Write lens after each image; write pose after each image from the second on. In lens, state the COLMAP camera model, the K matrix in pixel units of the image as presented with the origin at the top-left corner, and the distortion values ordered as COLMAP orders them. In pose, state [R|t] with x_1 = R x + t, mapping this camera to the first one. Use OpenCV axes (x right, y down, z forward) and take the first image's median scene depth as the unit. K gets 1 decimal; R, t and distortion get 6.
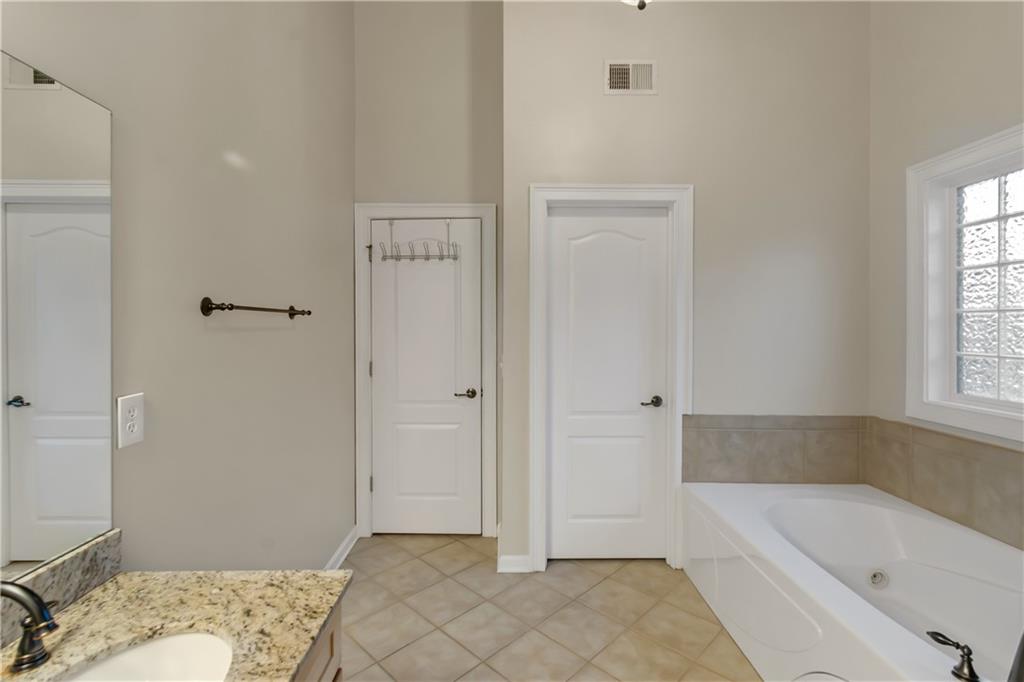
lens RADIAL K [[466.2, 0, 512.0], [0, 466.2, 341.0], [0, 0, 1]] dist [-0.000601, 0.000063]
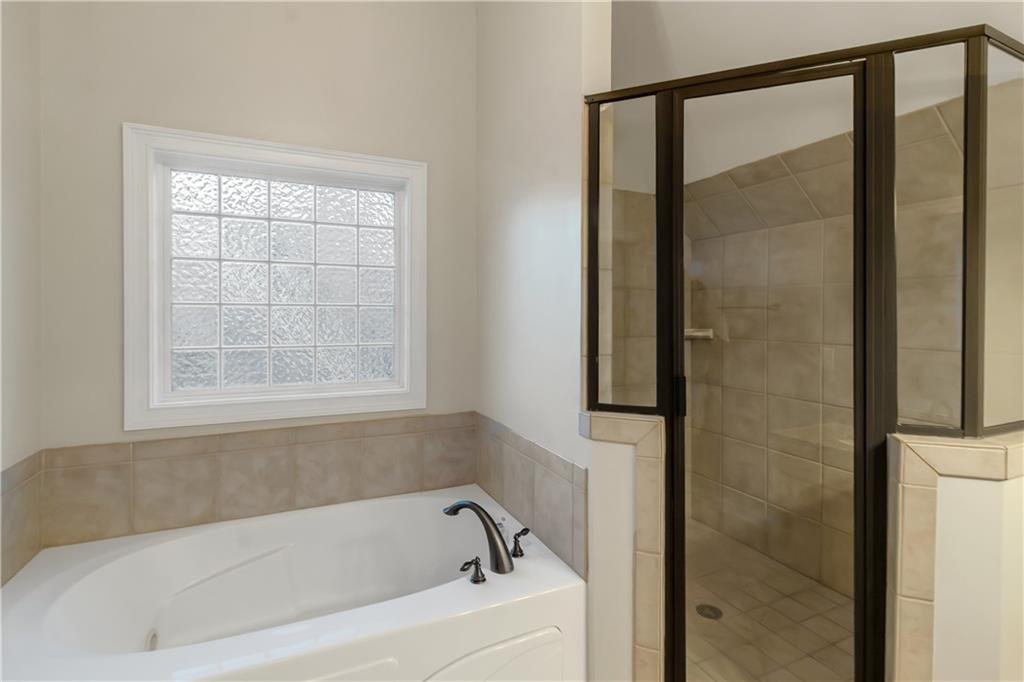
lens RADIAL K [[479.5, 0, 510.7], [0, 479.5, 316.6], [0, 0, 1]] dist [-0.000888, -0.000391]
pose [[-0.390841, -0.008804, 0.920416, -0.197575], [0.021237, 0.999602, 0.018579, -0.041855], [-0.920213, 0.026809, -0.390499, 0.812319]]
